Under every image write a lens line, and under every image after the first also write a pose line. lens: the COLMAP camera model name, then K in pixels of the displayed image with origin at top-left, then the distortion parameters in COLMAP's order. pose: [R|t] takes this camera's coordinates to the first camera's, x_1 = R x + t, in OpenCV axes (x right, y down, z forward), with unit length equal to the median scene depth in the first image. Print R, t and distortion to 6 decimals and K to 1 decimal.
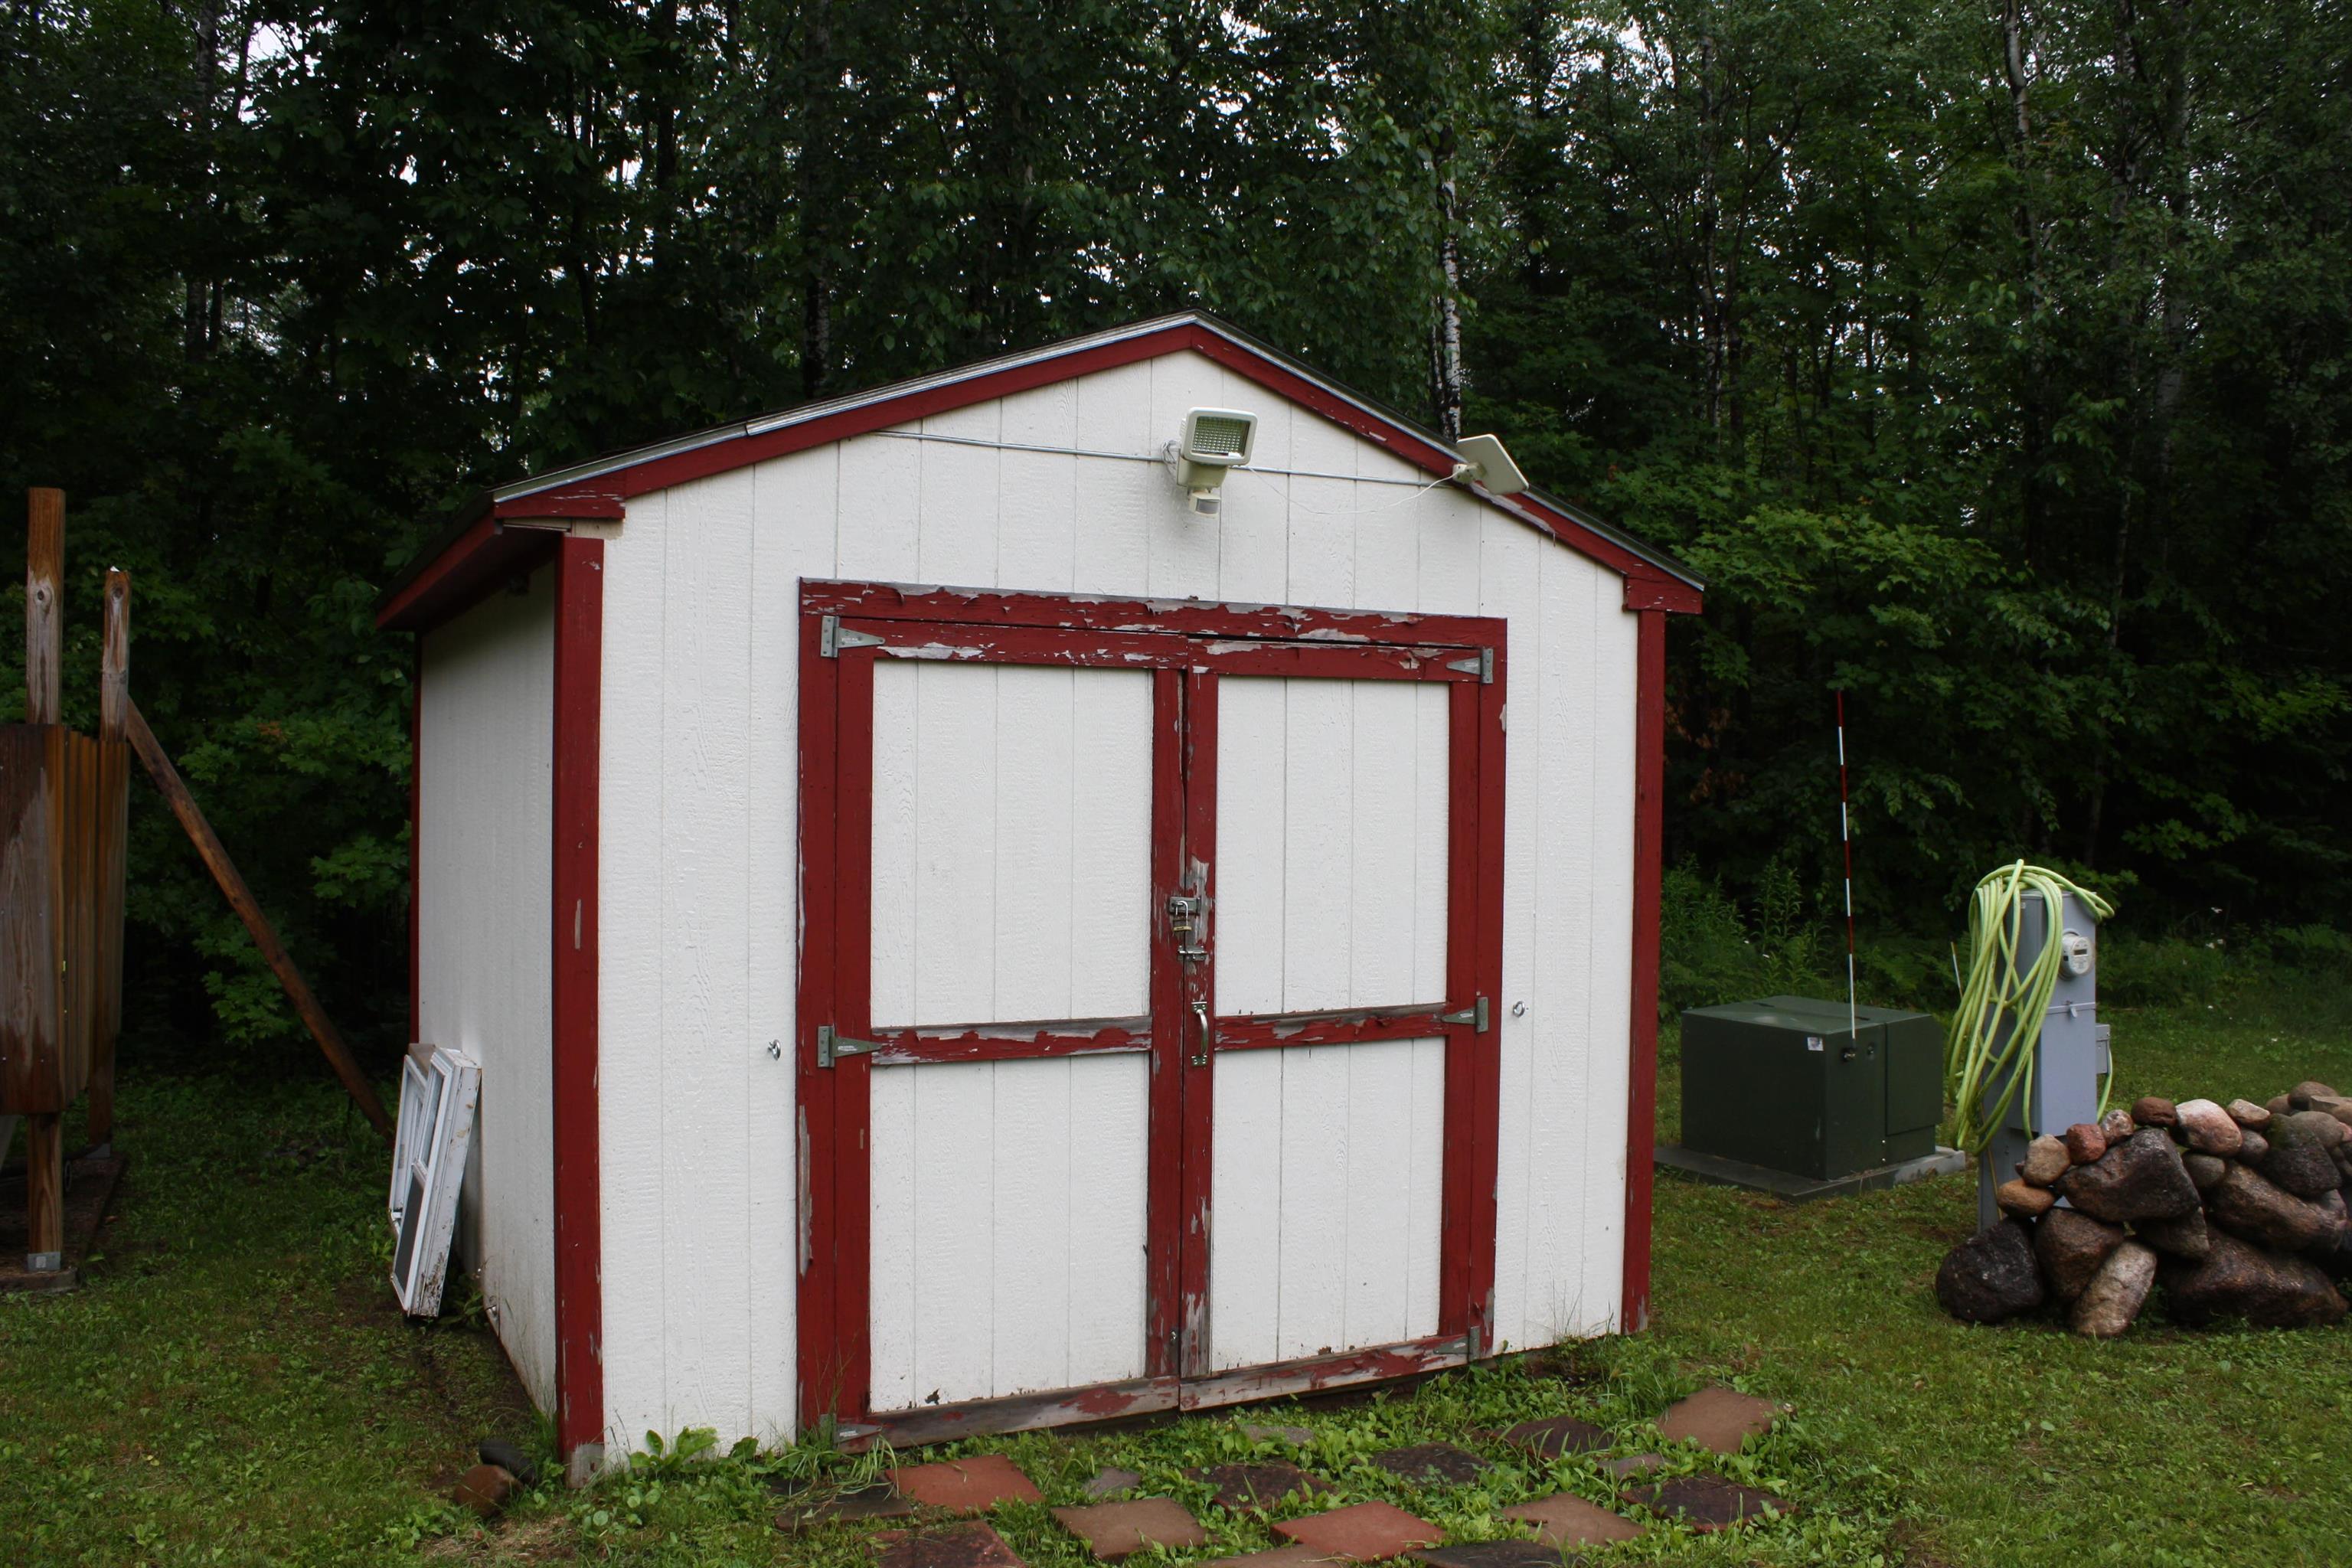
lens RADIAL K [[2087.0, 0, 1184.3], [0, 2087.0, 797.2], [0, 0, 1]] dist [-0.155706, 0.175526]
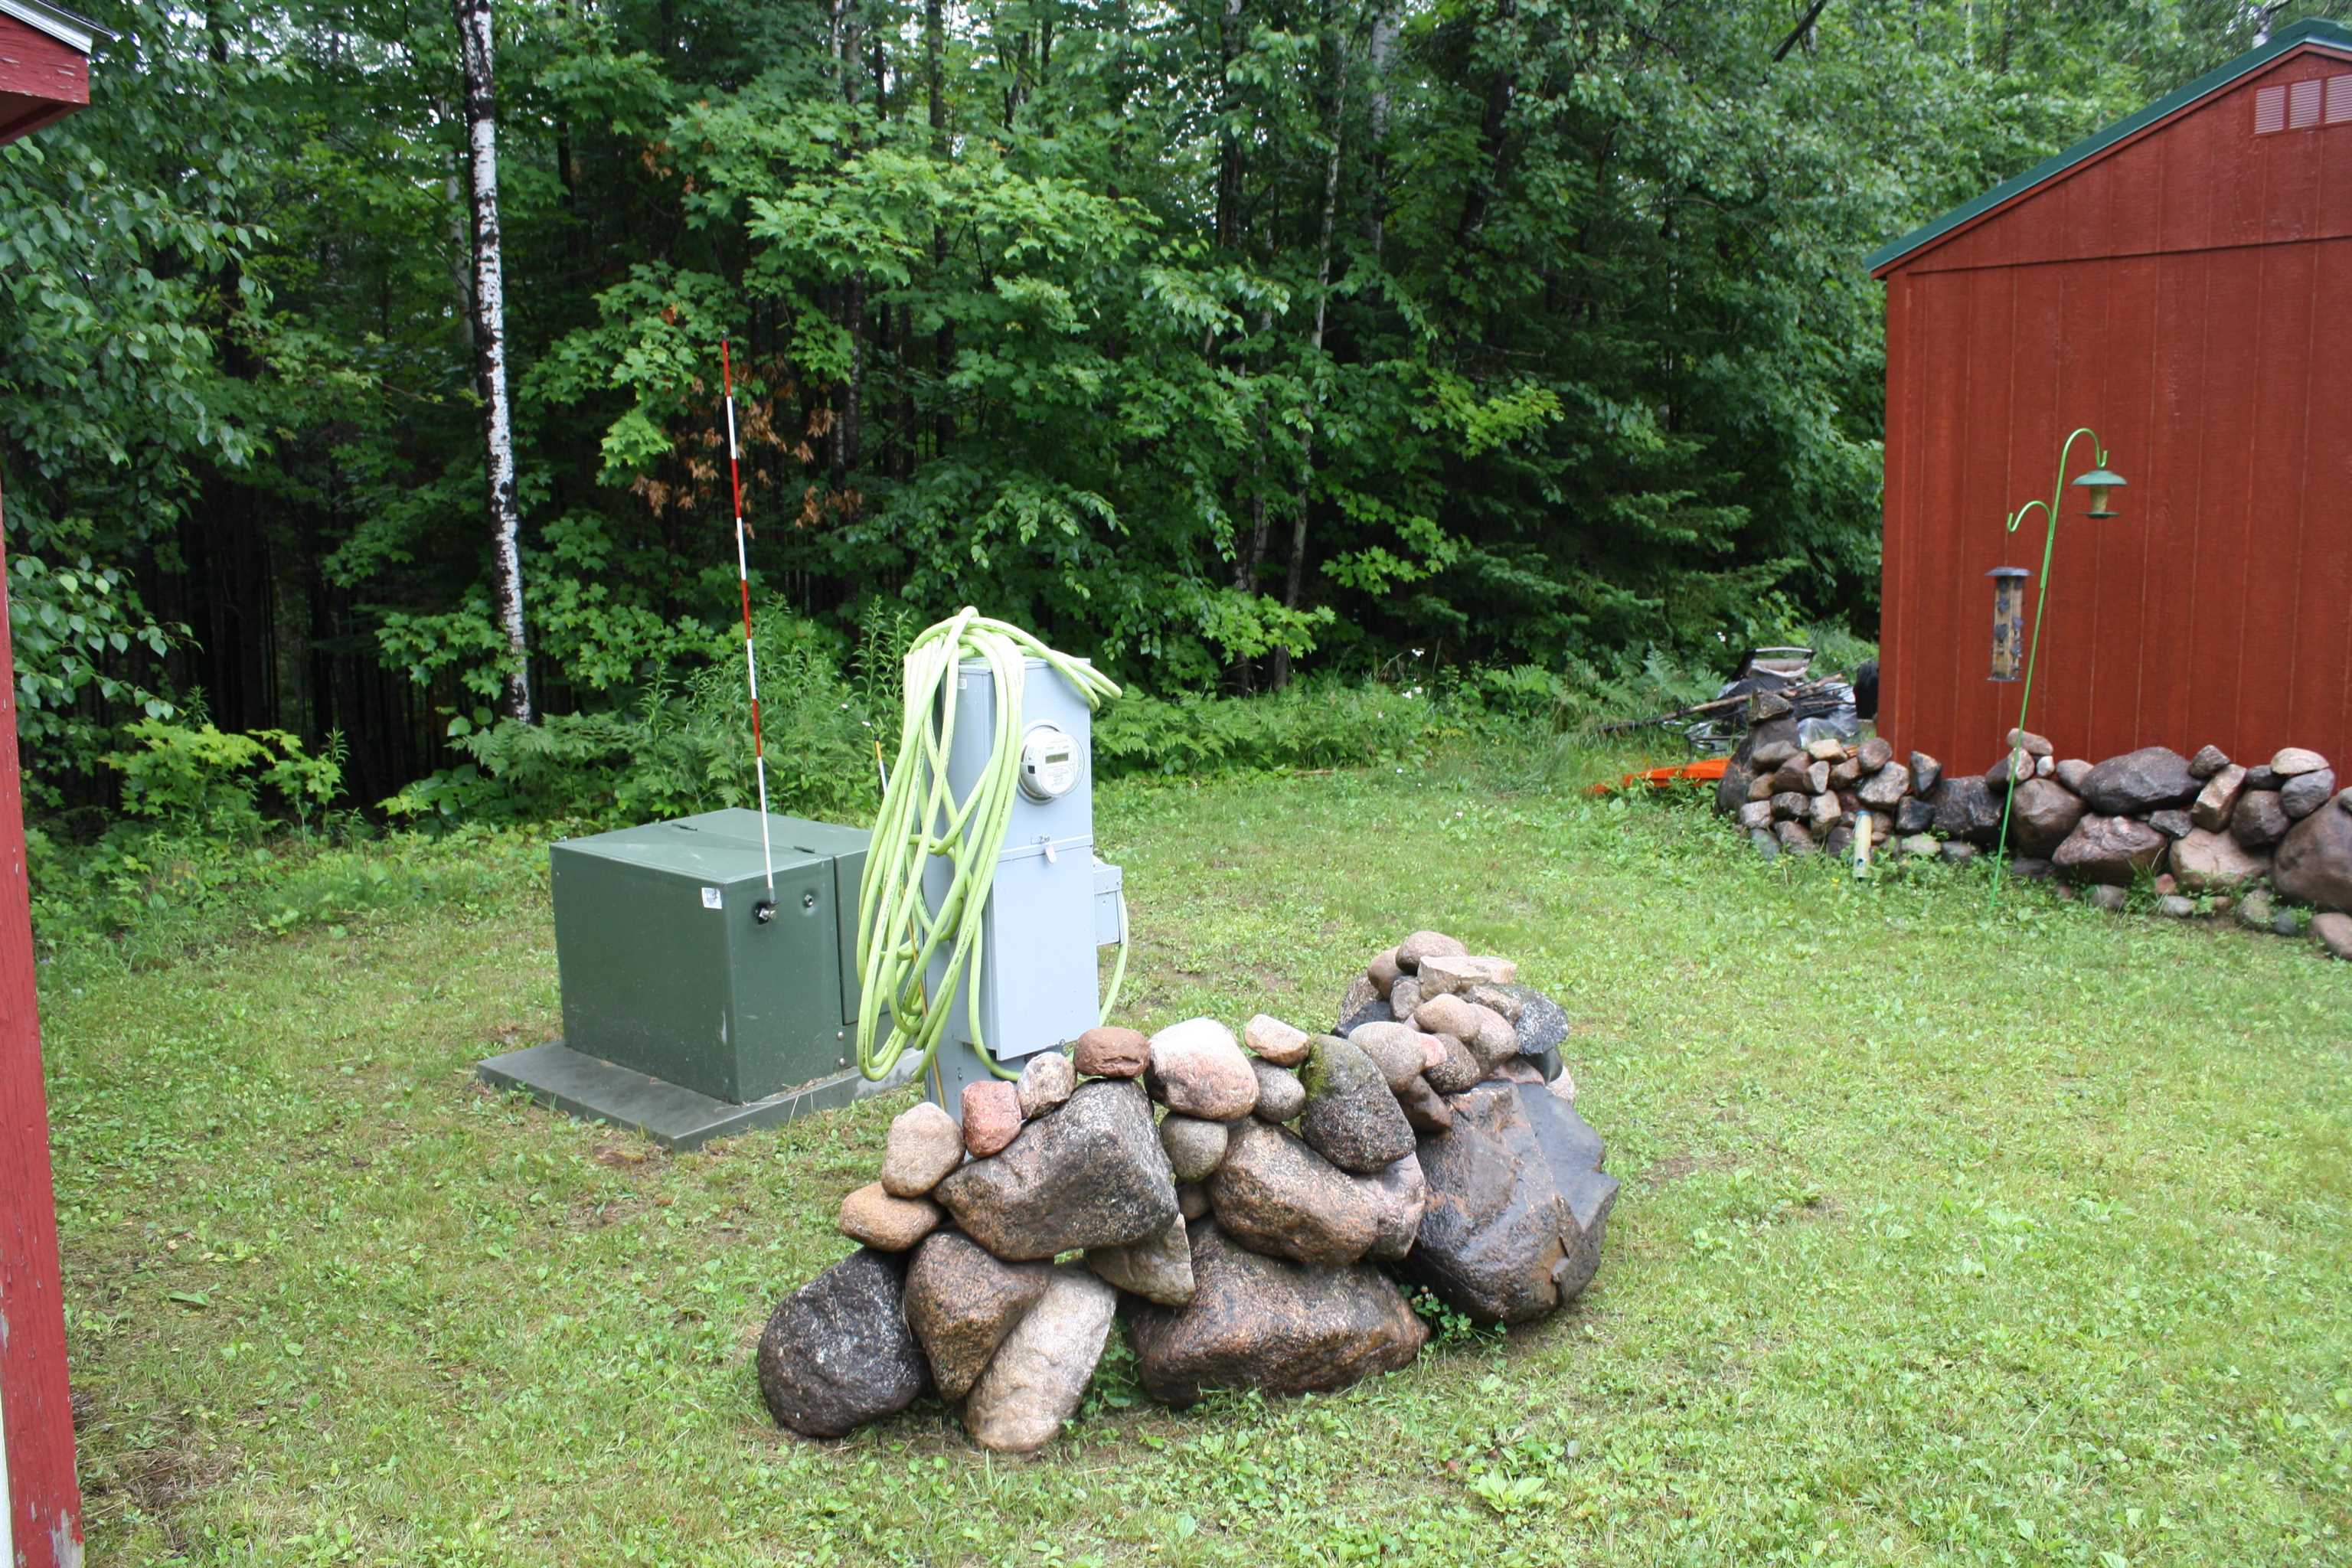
lens RADIAL K [[2087.0, 0, 1184.3], [0, 2087.0, 797.2], [0, 0, 1]] dist [-0.155706, 0.175526]
pose [[0.948864, -0.043893, 0.312619, 0.142876], [0.003959, 0.991864, 0.127243, 0.004088], [-0.315660, -0.119499, 0.941317, 0.202213]]
